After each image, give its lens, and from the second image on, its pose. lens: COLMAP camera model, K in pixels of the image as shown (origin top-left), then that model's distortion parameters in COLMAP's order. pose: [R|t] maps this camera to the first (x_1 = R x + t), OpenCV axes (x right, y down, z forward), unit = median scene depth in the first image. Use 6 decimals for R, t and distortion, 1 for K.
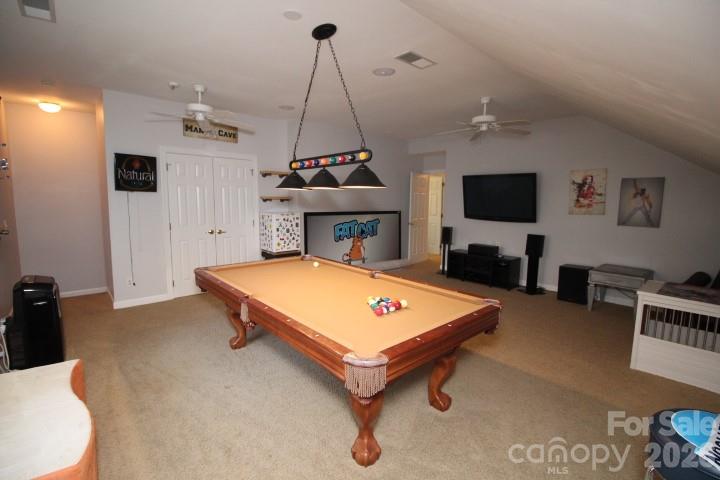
lens RADIAL K [[333.2, 0, 361.4], [0, 333.2, 235.3], [0, 0, 1]] dist [-0.012699, -0.006247]
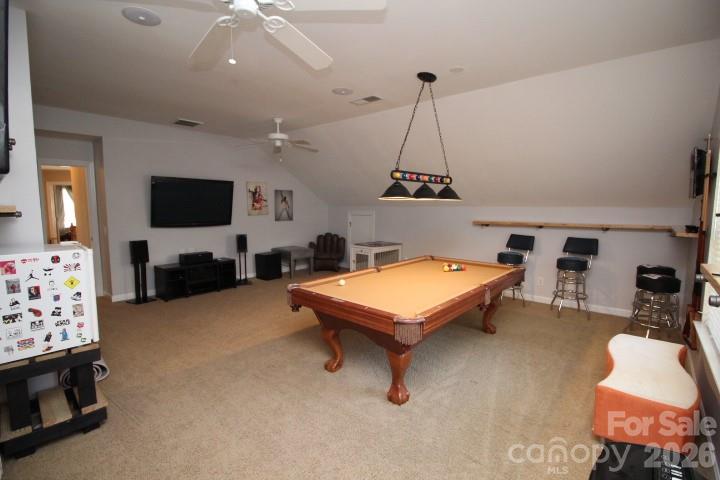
lens RADIAL K [[333.2, 0, 360.8], [0, 333.2, 238.7], [0, 0, 1]] dist [-0.012699, -0.006247]
pose [[-0.097688, -0.114231, 0.988640, -0.797230], [0.106977, 0.986430, 0.124546, -0.104472], [-0.989451, 0.117928, -0.084143, 0.802873]]
